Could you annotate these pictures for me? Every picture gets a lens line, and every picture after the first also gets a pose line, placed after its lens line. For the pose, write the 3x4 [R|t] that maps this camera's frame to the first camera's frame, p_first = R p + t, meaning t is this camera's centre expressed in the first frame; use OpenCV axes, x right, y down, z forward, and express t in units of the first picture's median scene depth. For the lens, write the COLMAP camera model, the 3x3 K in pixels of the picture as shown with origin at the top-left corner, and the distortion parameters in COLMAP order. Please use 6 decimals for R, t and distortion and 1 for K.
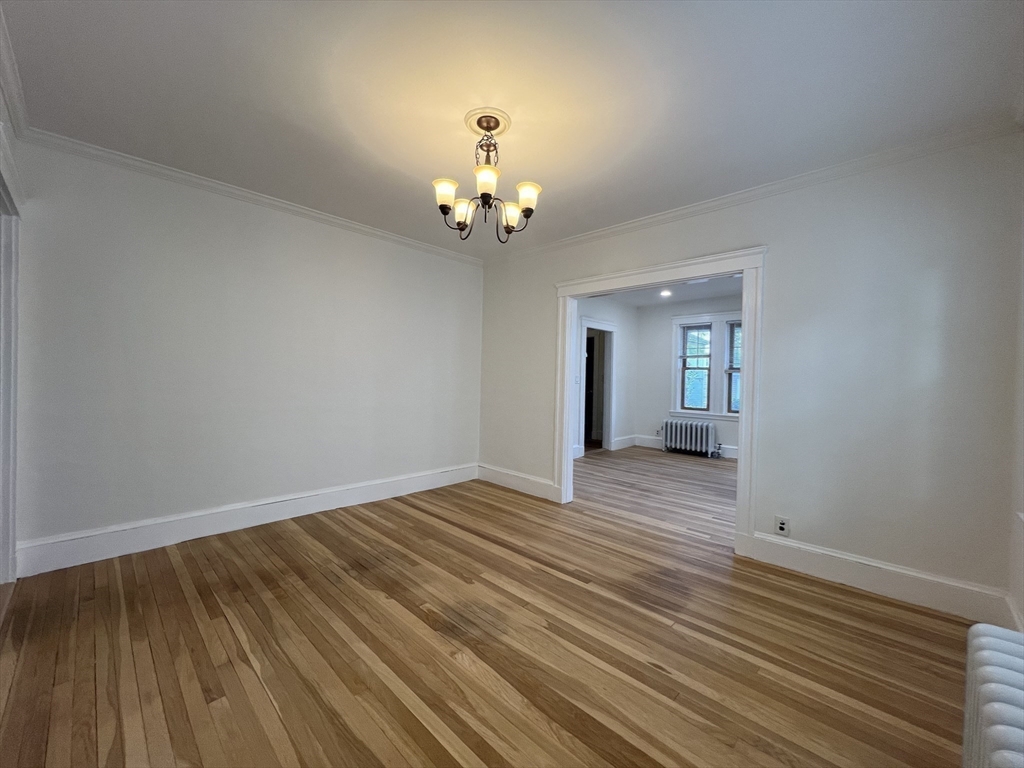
lens RADIAL K [[409.6, 0, 511.0], [0, 409.6, 377.8], [0, 0, 1]] dist [-0.002789, 0.000306]
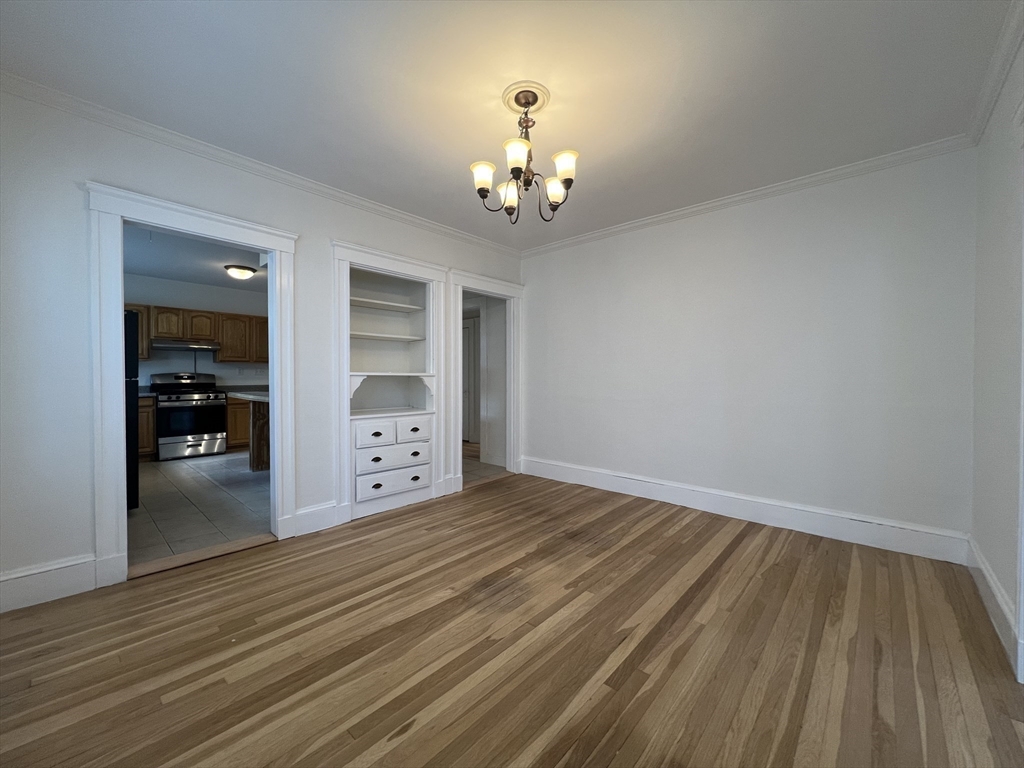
lens RADIAL K [[409.6, 0, 510.4], [0, 409.6, 378.8], [0, 0, 1]] dist [-0.002789, 0.000306]
pose [[0.037429, -0.017134, -0.999152, 0.767909], [-0.004838, 0.999838, -0.017327, 0.051301], [0.999288, 0.005483, 0.037340, 0.792369]]
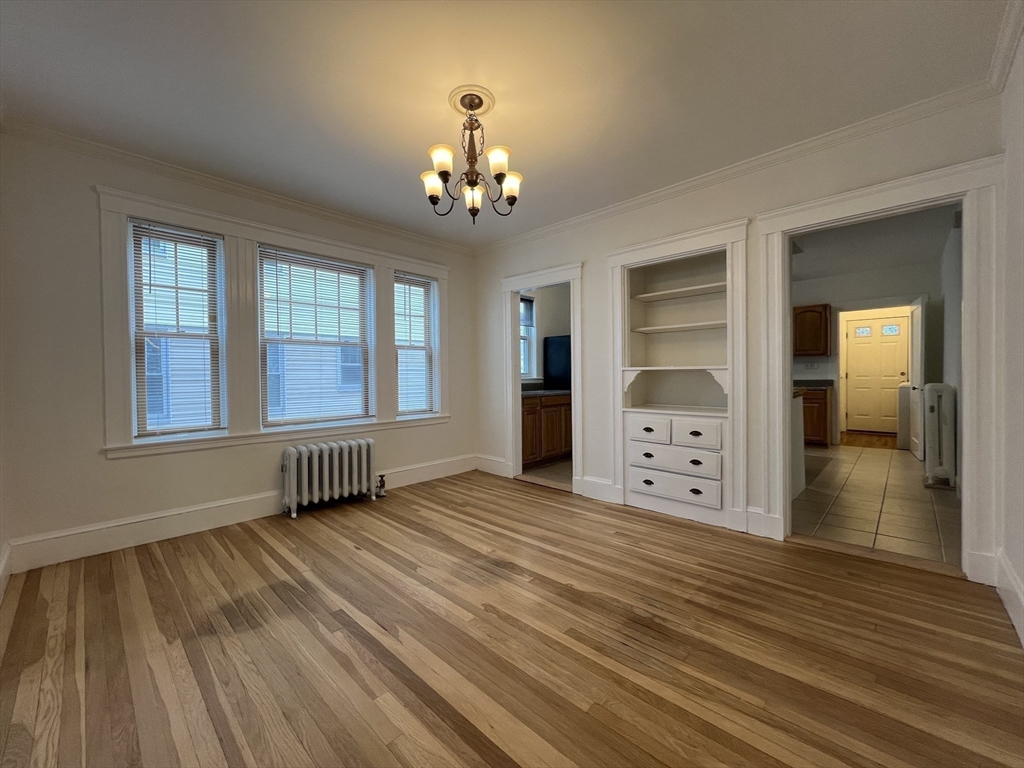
lens RADIAL K [[409.6, 0, 511.3], [0, 409.6, 381.3], [0, 0, 1]] dist [-0.002789, 0.000306]
pose [[-0.999888, -0.011569, -0.009541, -0.128321], [-0.011747, 0.999754, 0.018791, 0.035998], [0.009321, 0.018901, -0.999778, 1.710203]]
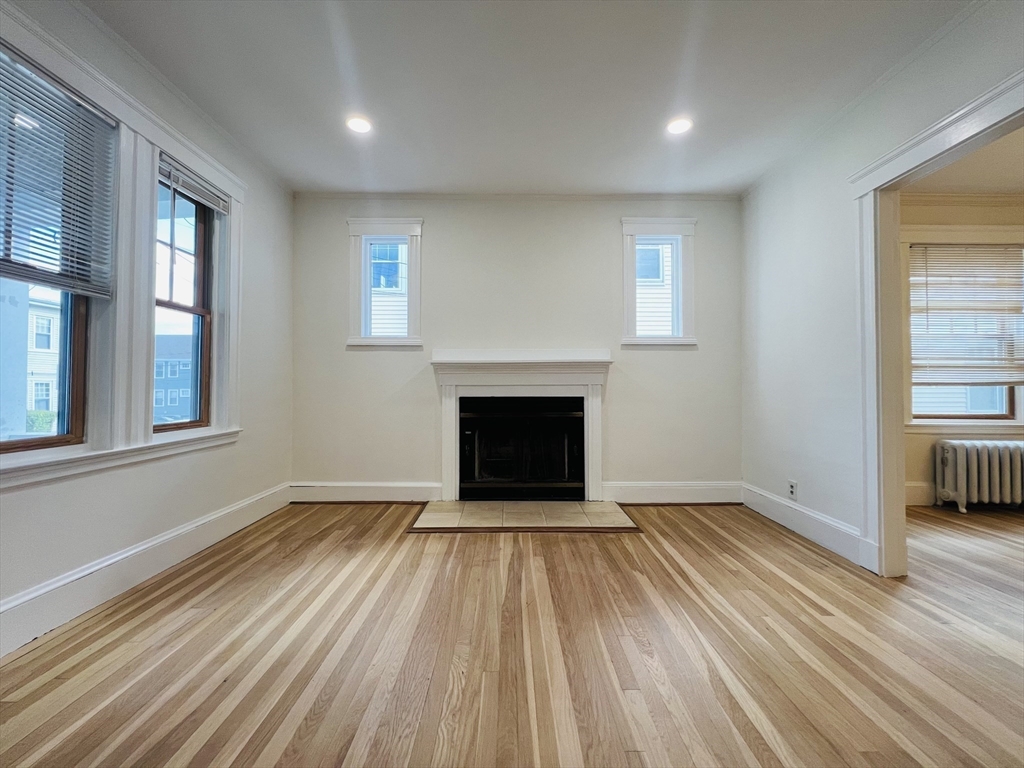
lens RADIAL K [[409.6, 0, 511.2], [0, 409.6, 383.4], [0, 0, 1]] dist [-0.002789, 0.000306]
pose [[-0.700728, -0.016232, 0.713243, 0.601616], [-0.014403, 0.999859, 0.008604, 0.105492], [-0.713283, -0.004243, -0.700864, 2.293068]]
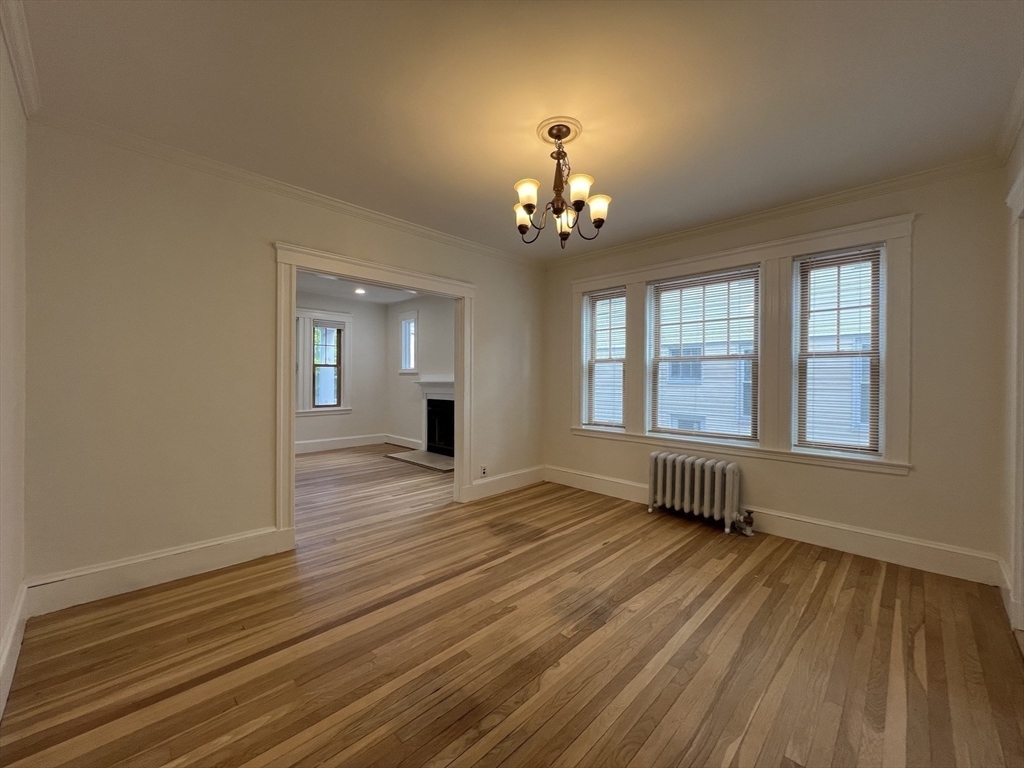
lens RADIAL K [[409.6, 0, 510.3], [0, 409.6, 379.5], [0, 0, 1]] dist [-0.002789, 0.000306]
pose [[0.008734, -0.021576, 0.999729, -0.932213], [-0.001885, 0.999765, 0.021594, -0.018544], [-0.999960, -0.002073, 0.008691, 0.947057]]
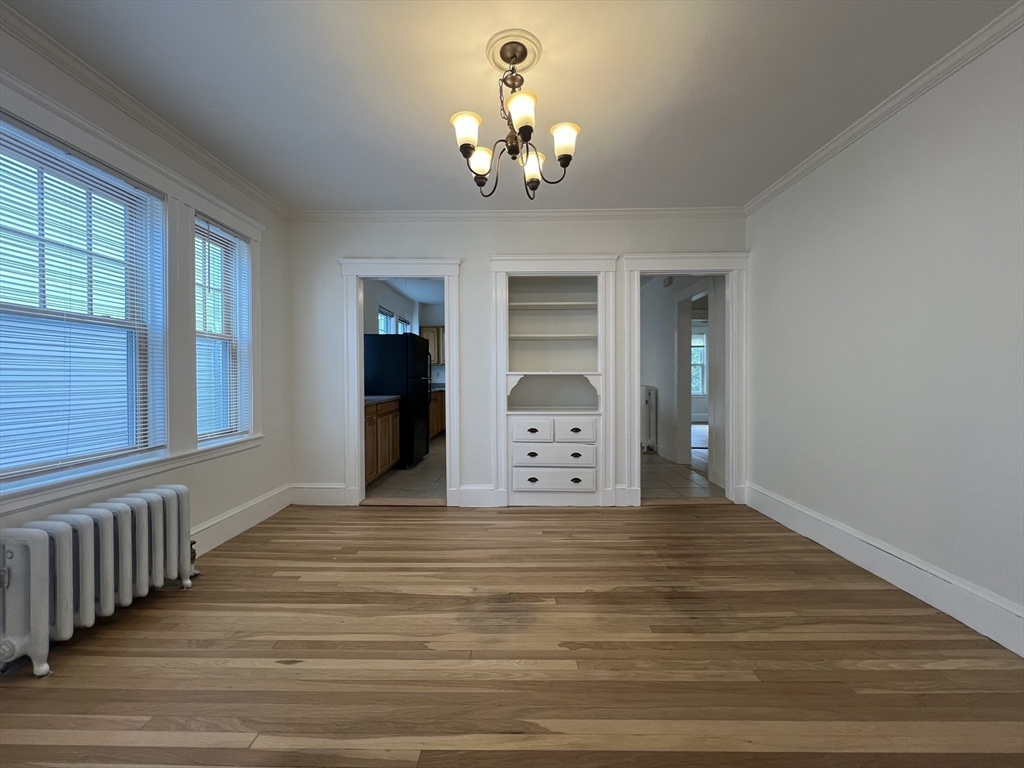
lens RADIAL K [[409.6, 0, 510.8], [0, 409.6, 379.3], [0, 0, 1]] dist [-0.002789, 0.000306]
pose [[-0.724745, -0.014132, -0.688872, 0.438706], [-0.015595, 0.999870, -0.004105, 0.042163], [0.688841, 0.007768, -0.724871, 1.369601]]
